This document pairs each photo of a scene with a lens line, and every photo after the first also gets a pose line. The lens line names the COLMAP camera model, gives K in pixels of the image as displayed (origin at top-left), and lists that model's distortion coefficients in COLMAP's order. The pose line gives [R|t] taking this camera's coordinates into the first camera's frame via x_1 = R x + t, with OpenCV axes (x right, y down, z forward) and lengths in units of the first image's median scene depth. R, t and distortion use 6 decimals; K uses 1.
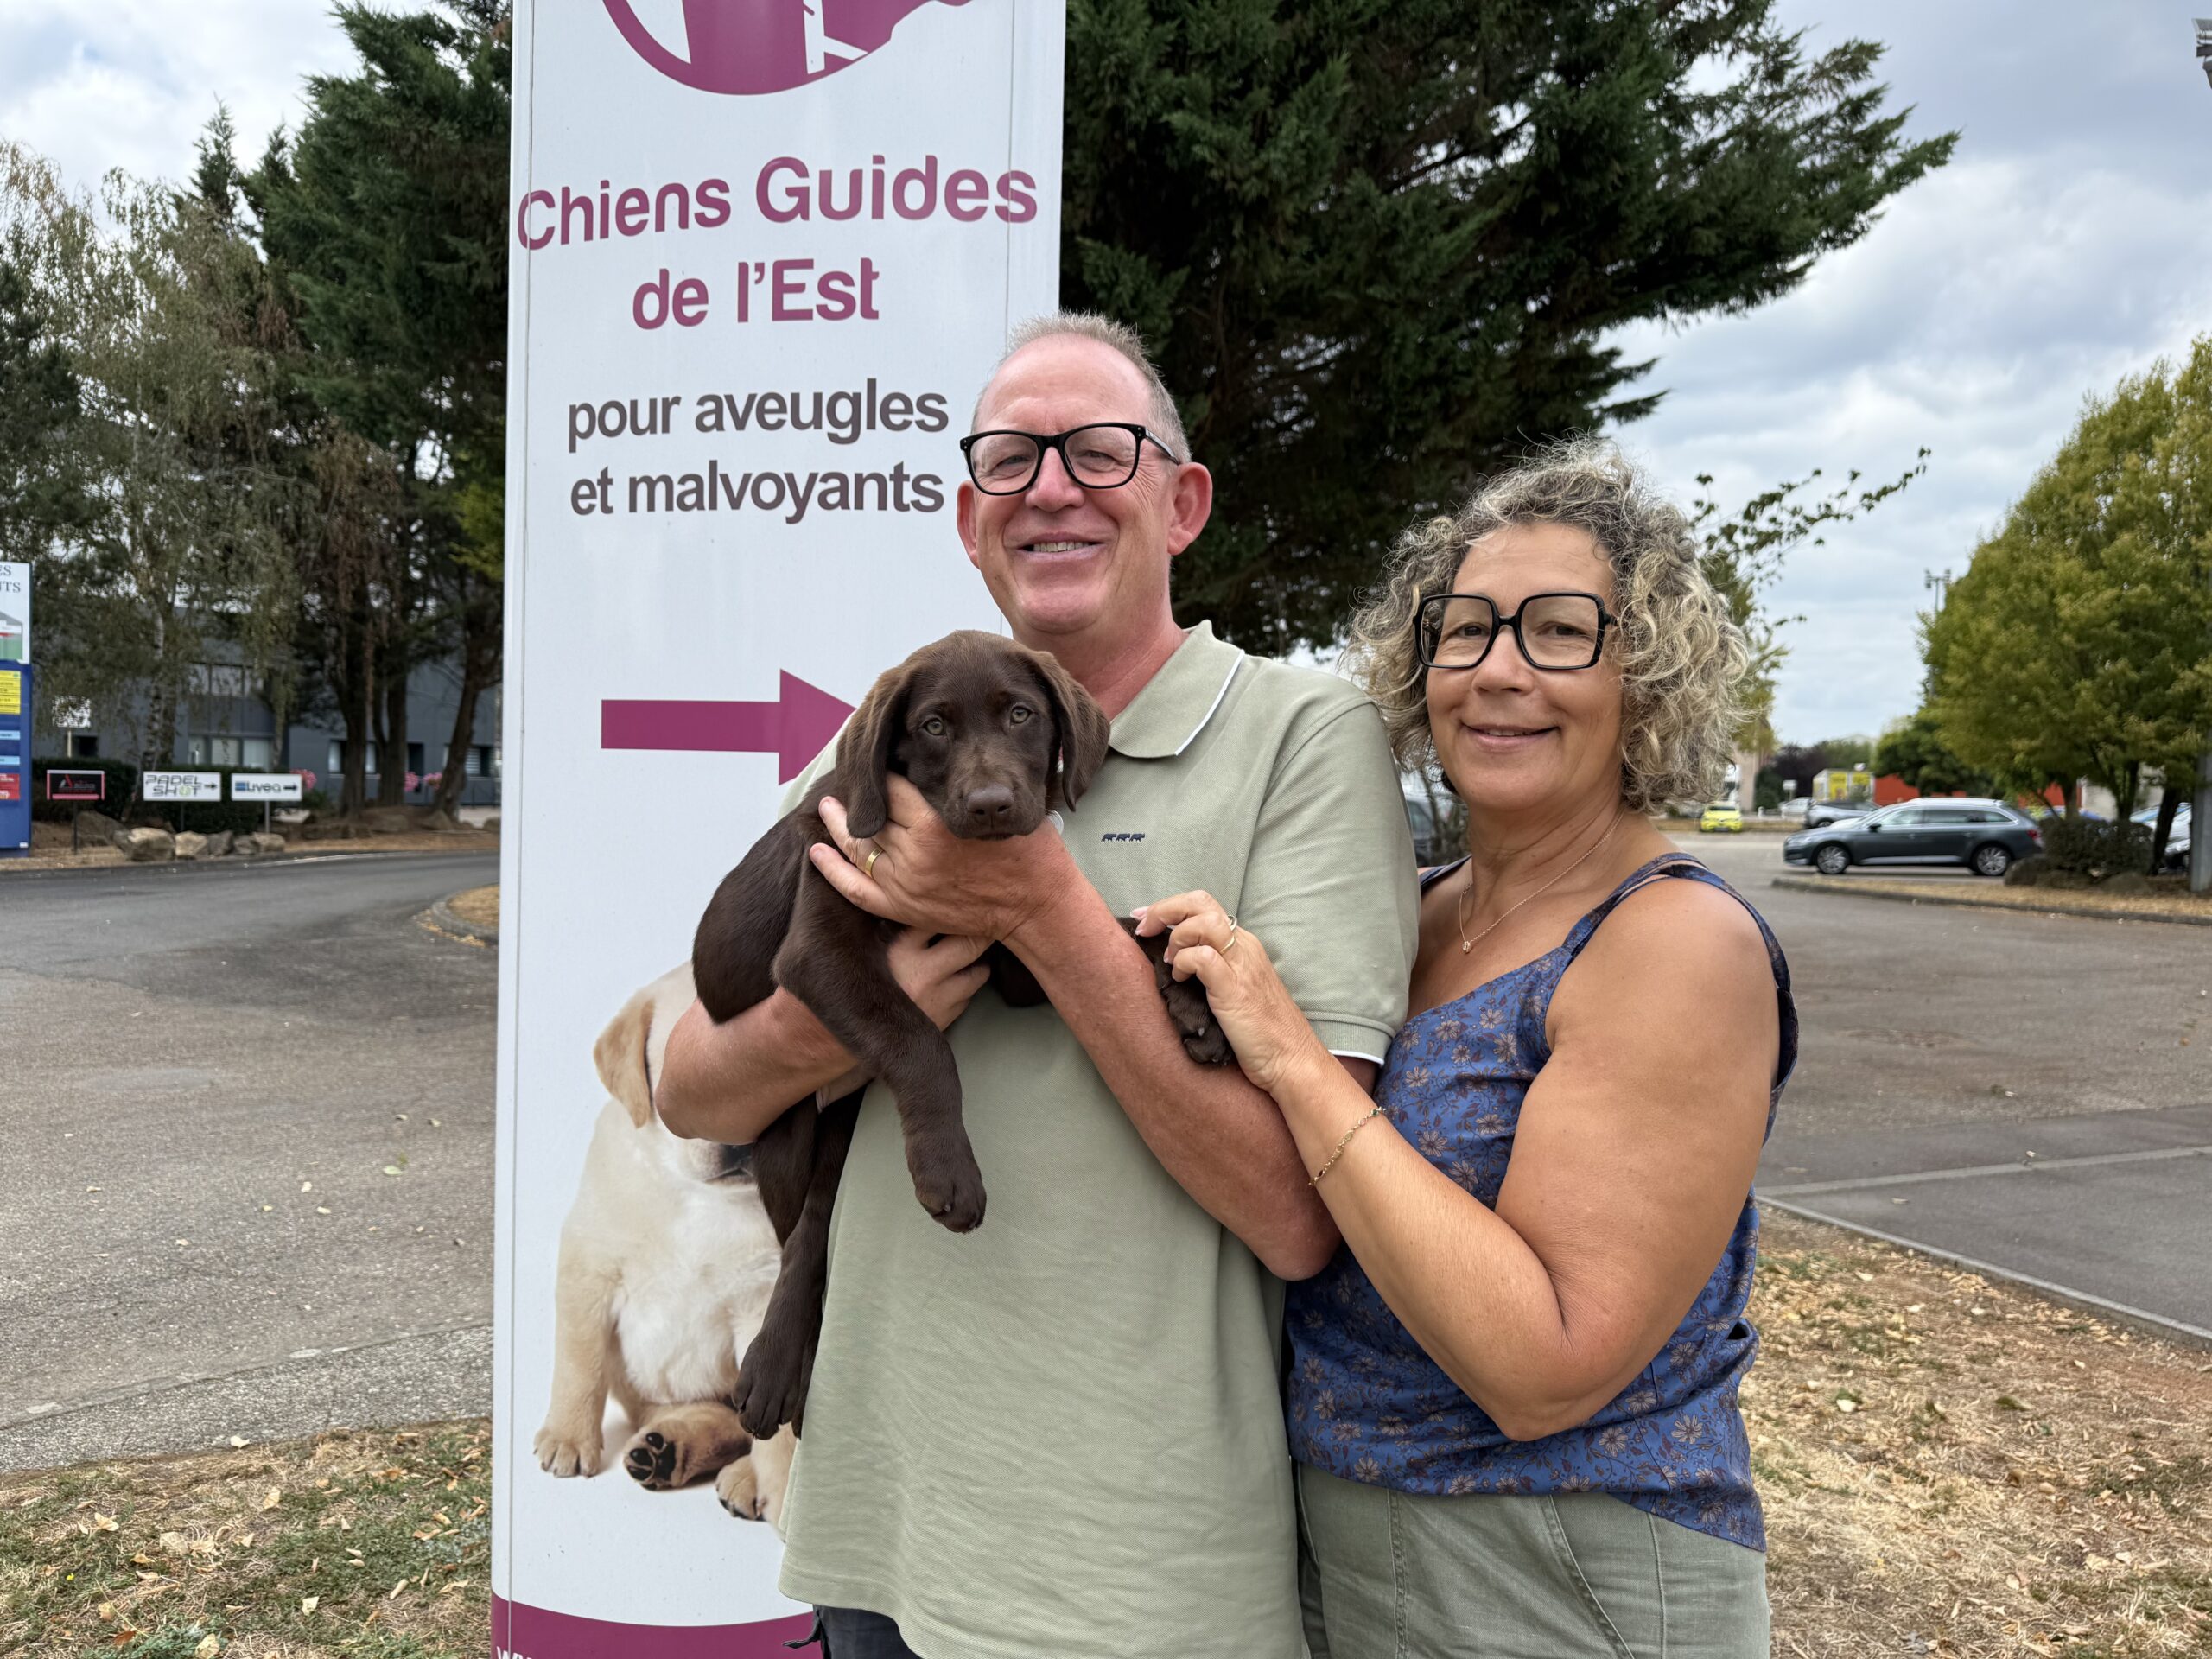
lens RADIAL K [[1547.9, 0, 1104.7], [0, 1547.9, 828.5], [0, 0, 1]] dist [-0.008959, -0.011378]
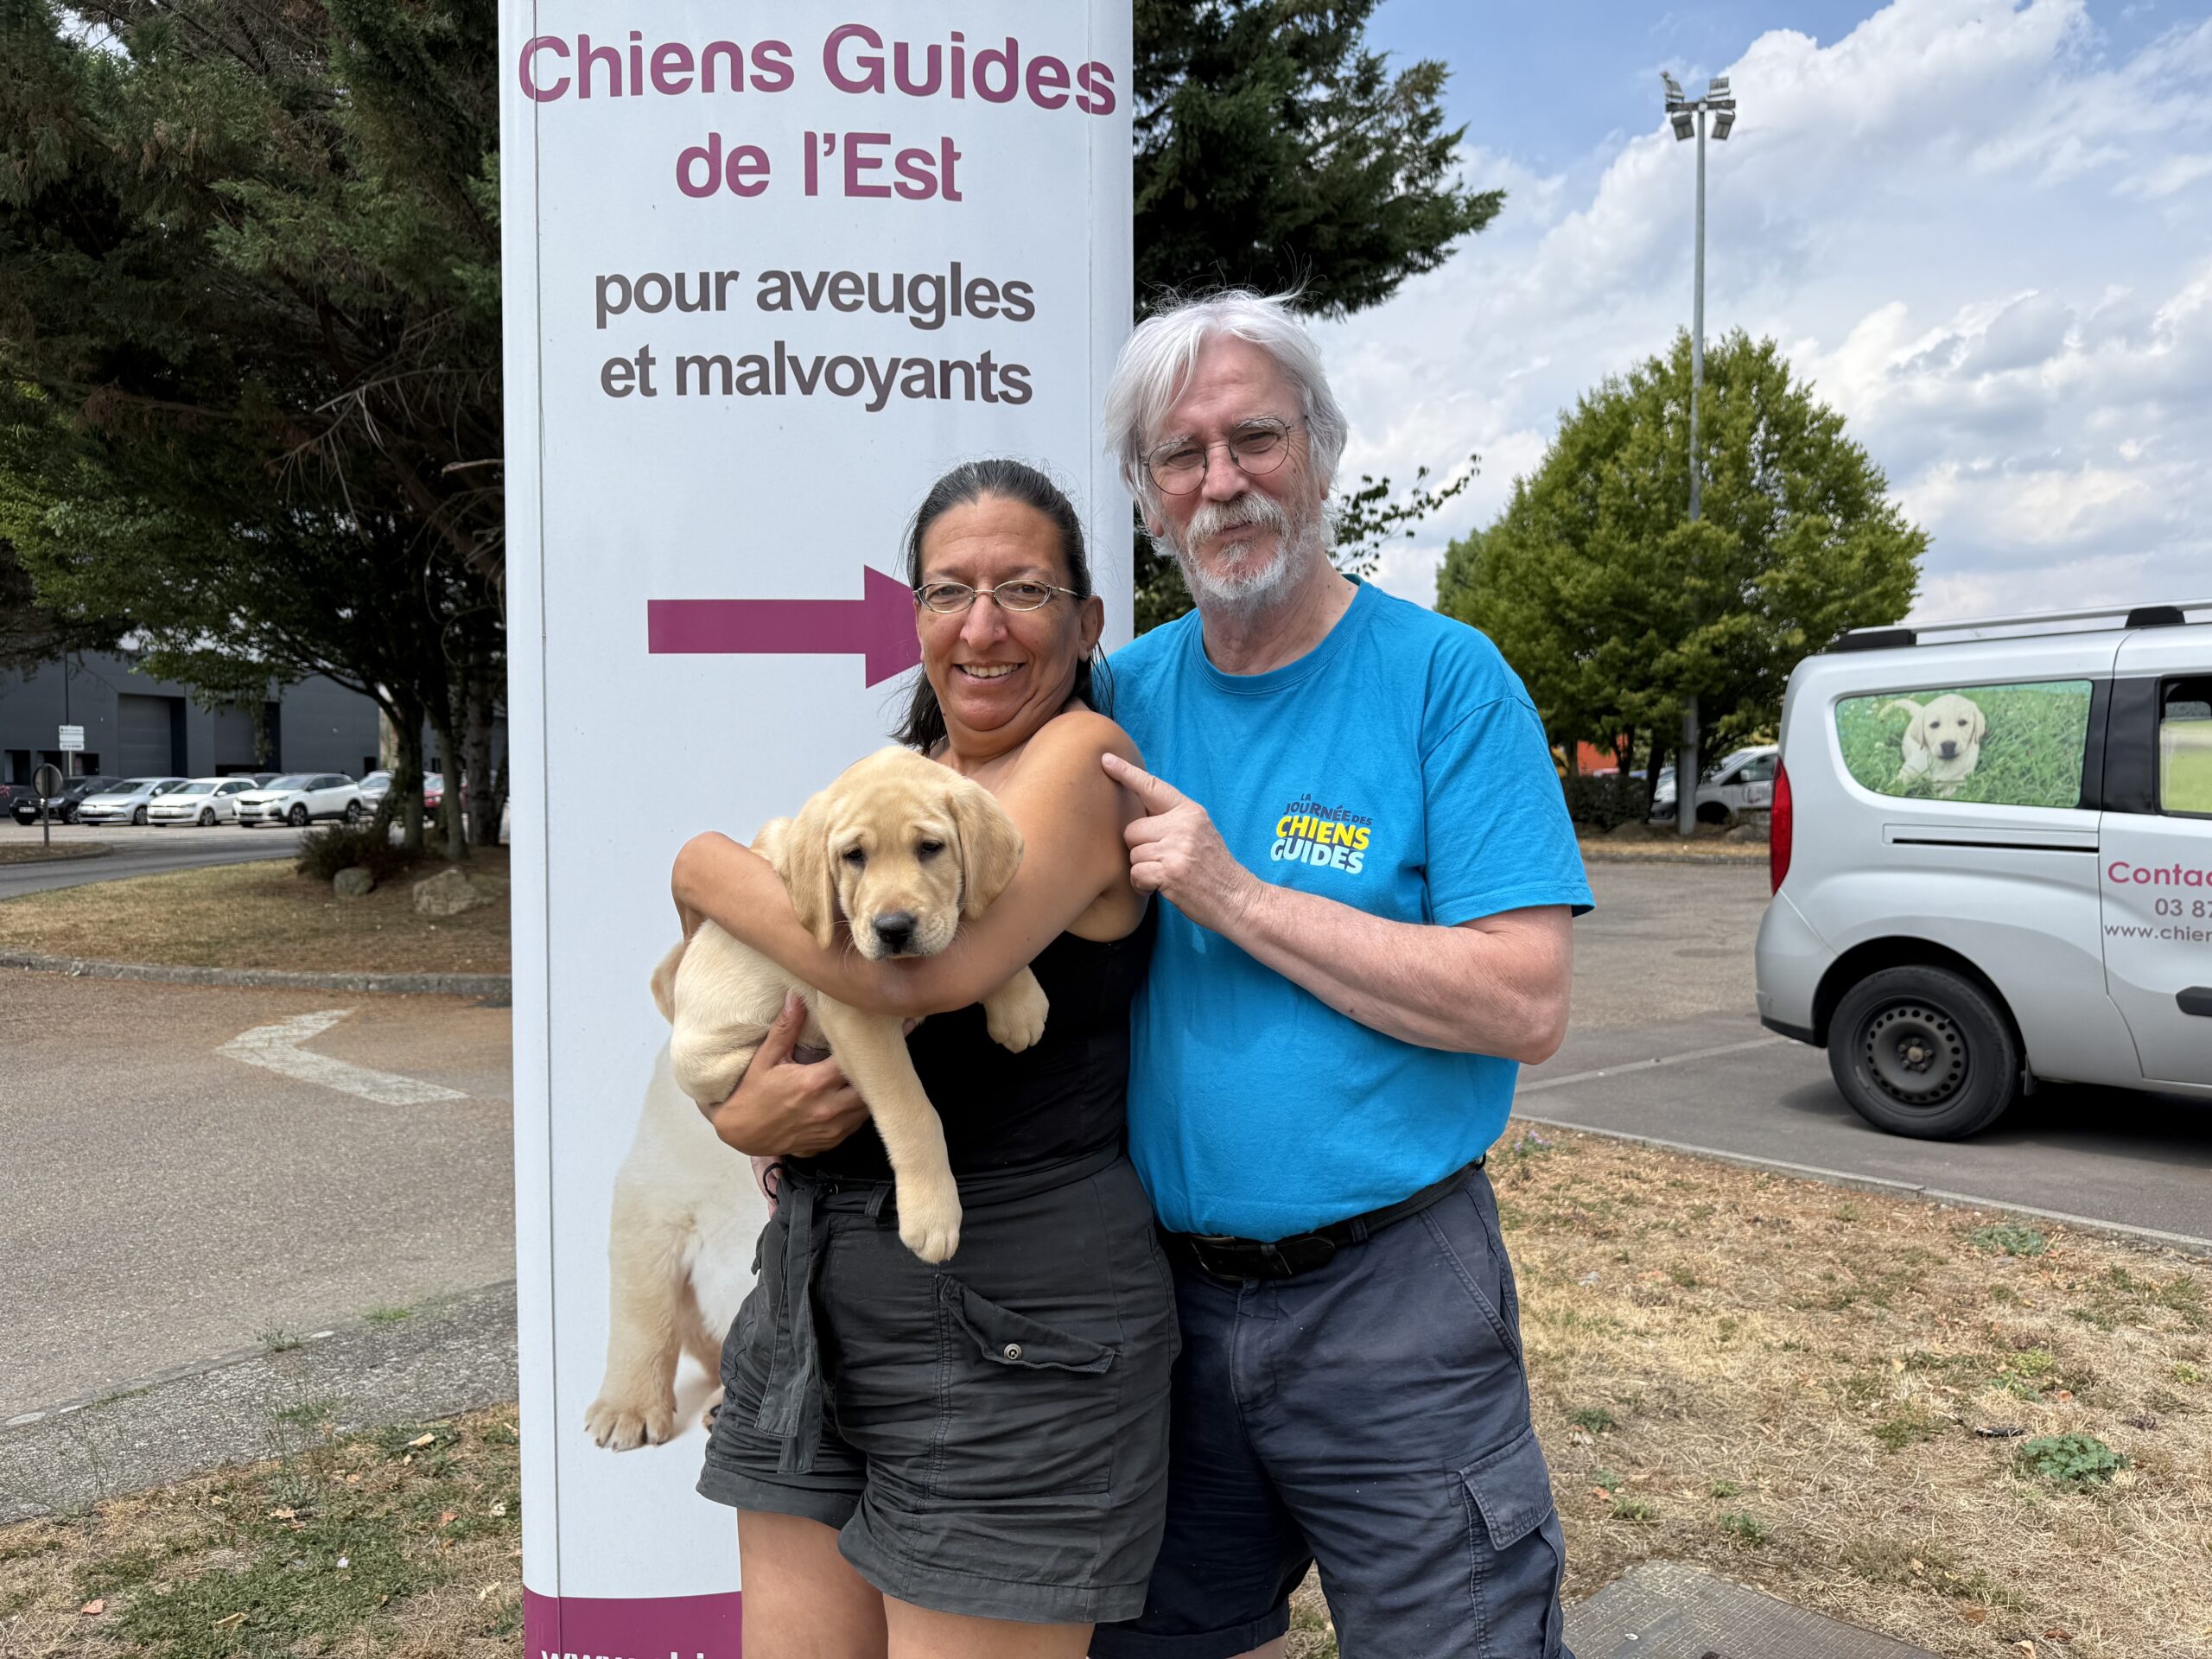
lens RADIAL K [[1547.9, 0, 1105.7], [0, 1547.9, 829.5], [0, 0, 1]] dist [-0.008959, -0.011378]
pose [[0.959139, -0.039229, 0.280202, -0.339629], [0.037121, 0.999228, 0.012828, 0.053855], [-0.280489, -0.001902, 0.959855, 0.042527]]
